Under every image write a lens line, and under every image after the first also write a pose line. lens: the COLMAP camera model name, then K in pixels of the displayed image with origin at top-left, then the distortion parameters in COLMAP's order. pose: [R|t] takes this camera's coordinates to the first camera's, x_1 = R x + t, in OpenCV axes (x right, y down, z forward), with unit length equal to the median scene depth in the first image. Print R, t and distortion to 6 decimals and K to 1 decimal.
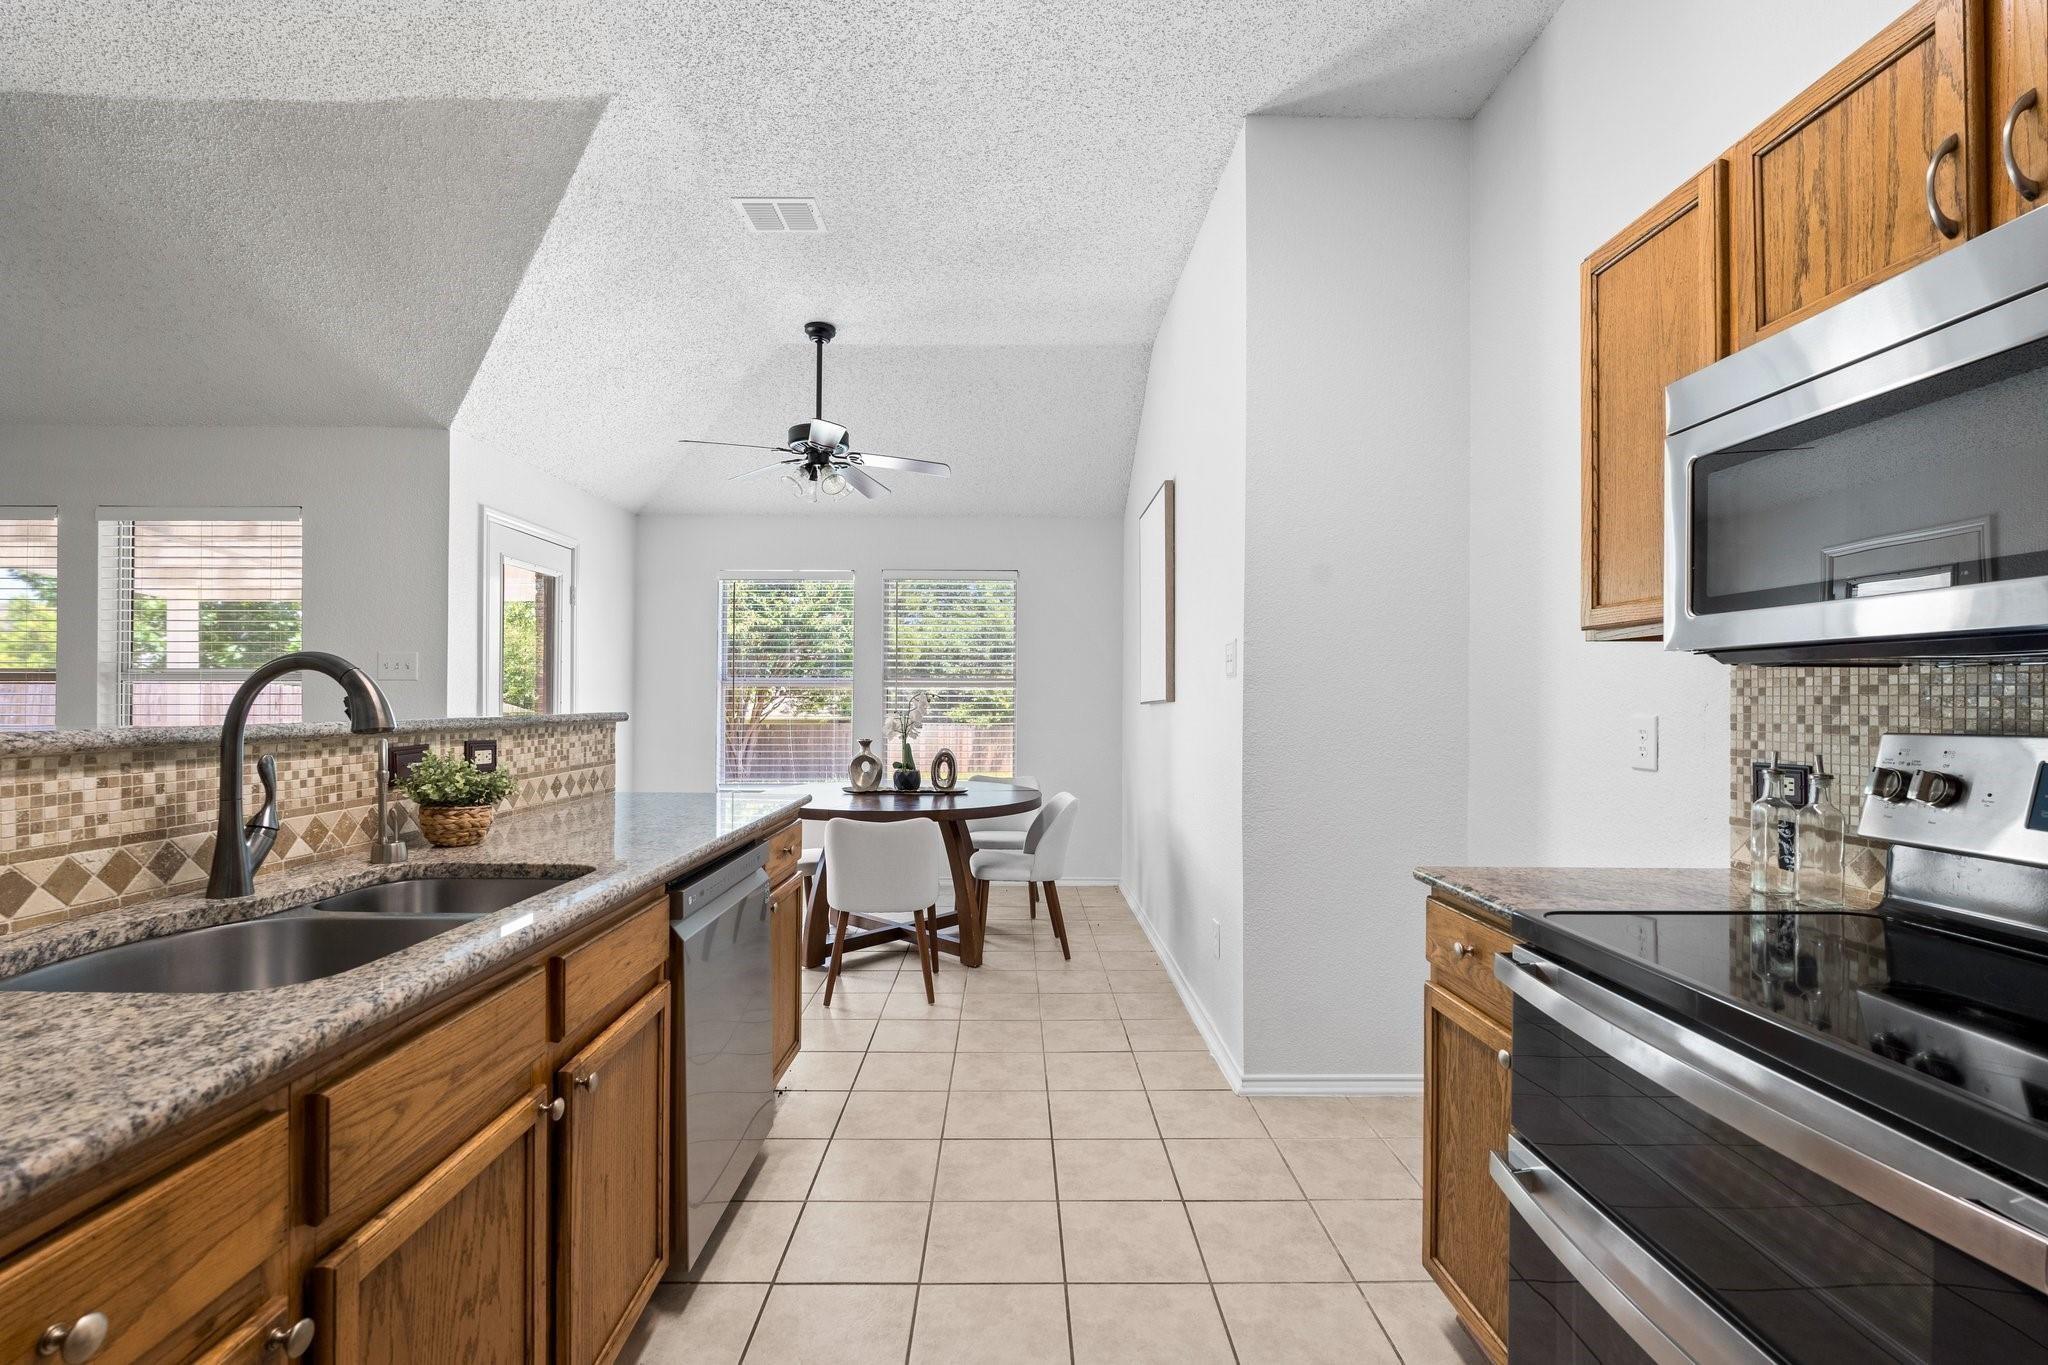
lens RADIAL K [[896.8, 0, 1013.1], [0, 896.8, 690.1], [0, 0, 1]] dist [-0.004759, 0.000581]
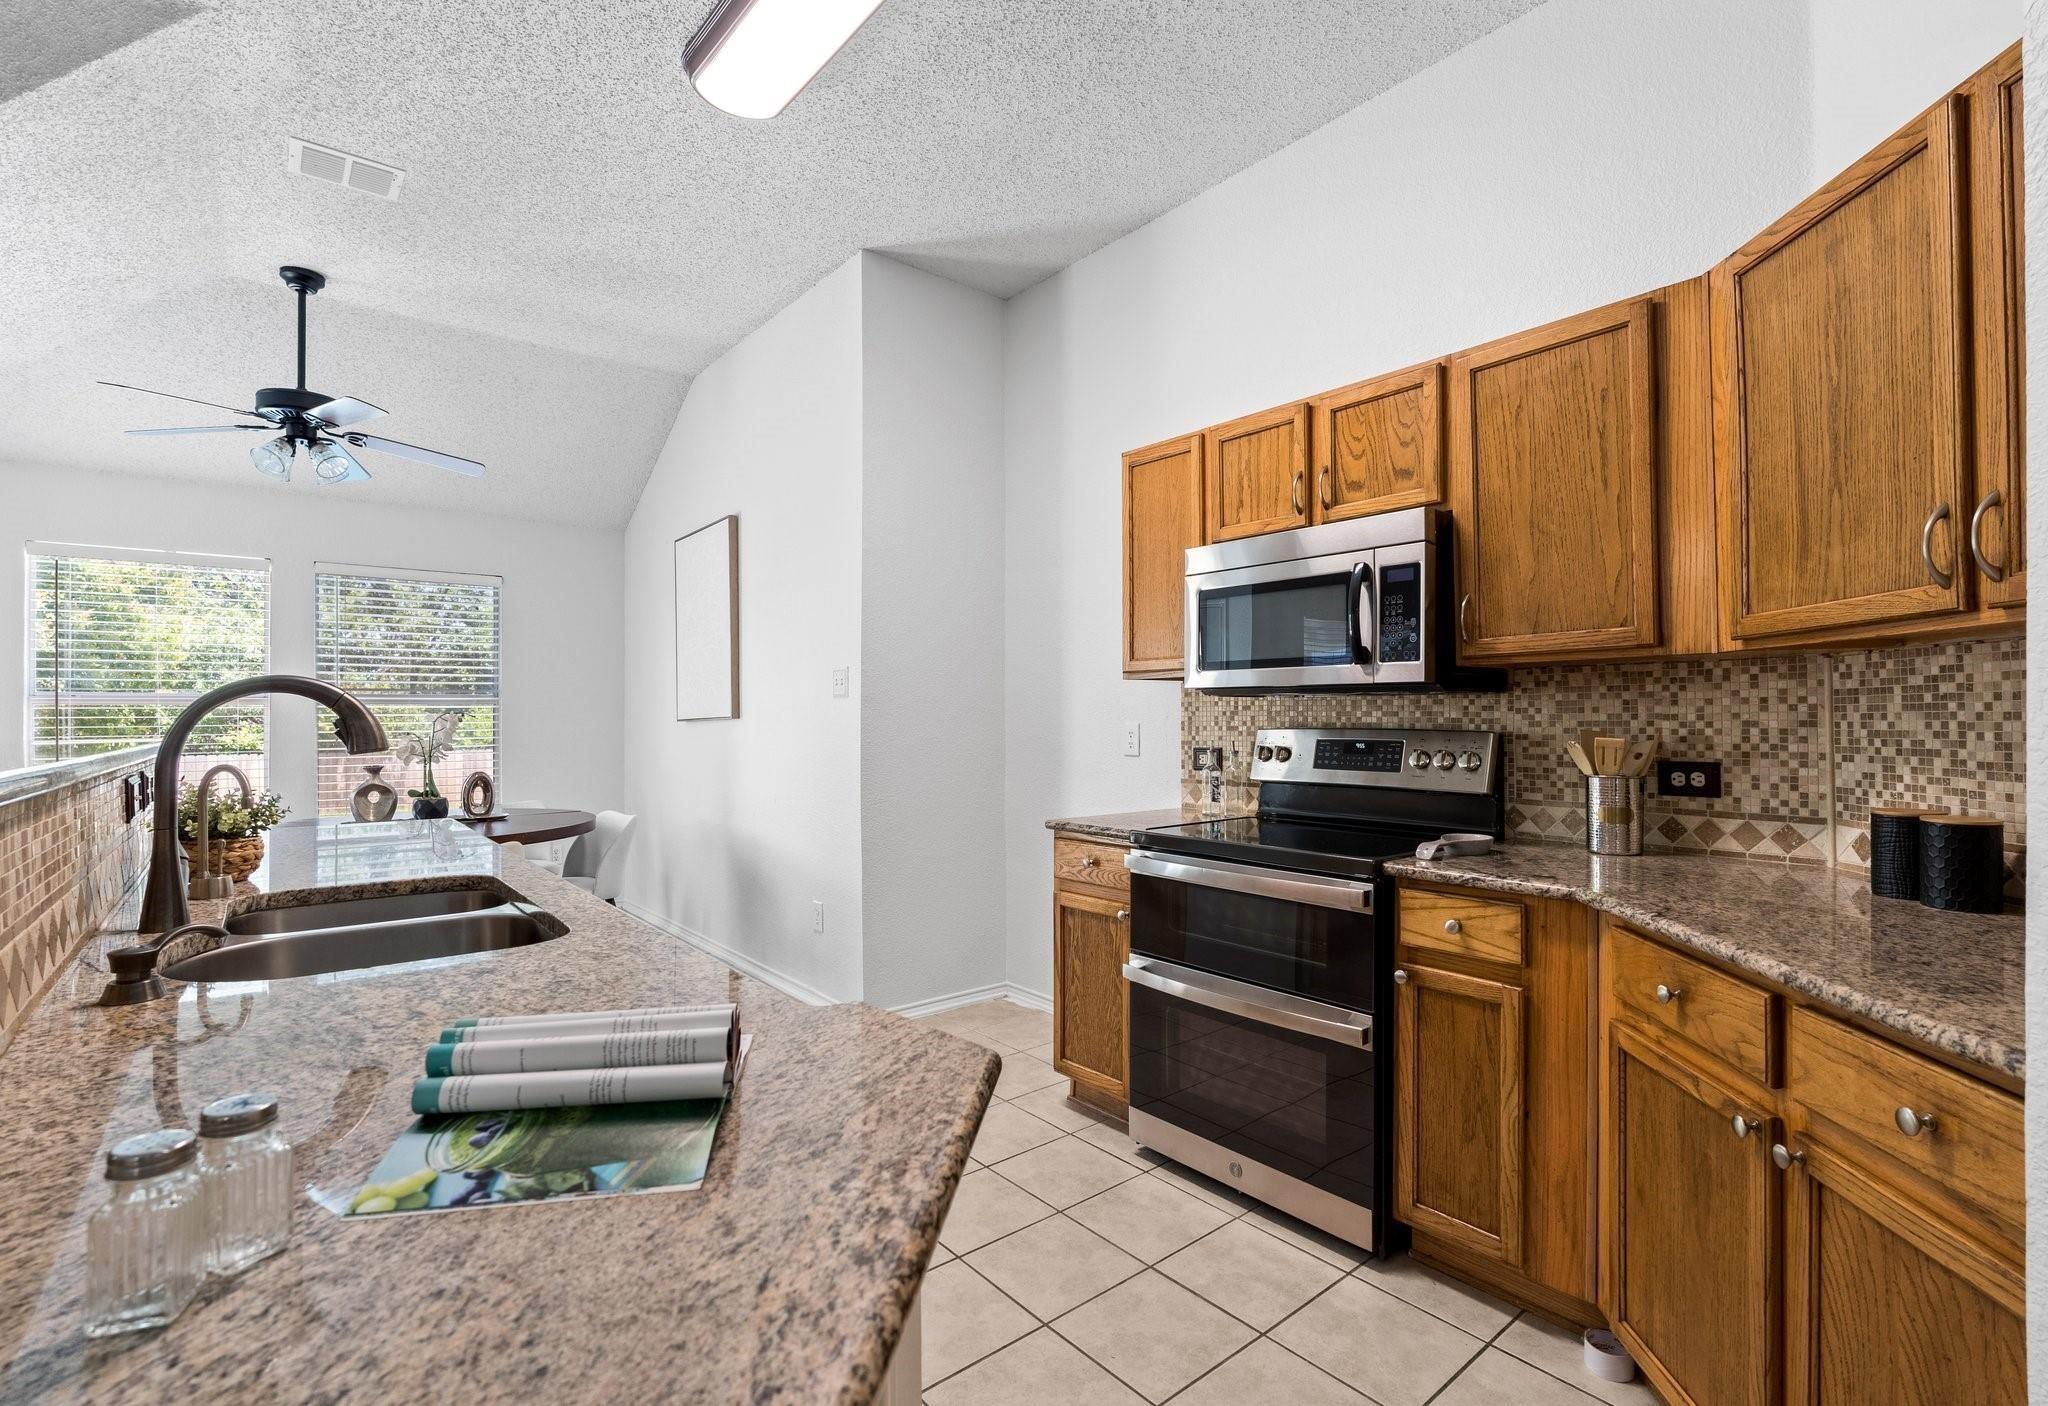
lens RADIAL K [[947.7, 0, 1033.3], [0, 947.7, 708.1], [0, 0, 1]] dist [-0.003627, 0.000116]
pose [[0.777480, -0.003460, 0.628898, -0.630422], [0.001876, 0.999993, 0.003182, -0.006560], [-0.628905, -0.001294, 0.777481, -0.292294]]
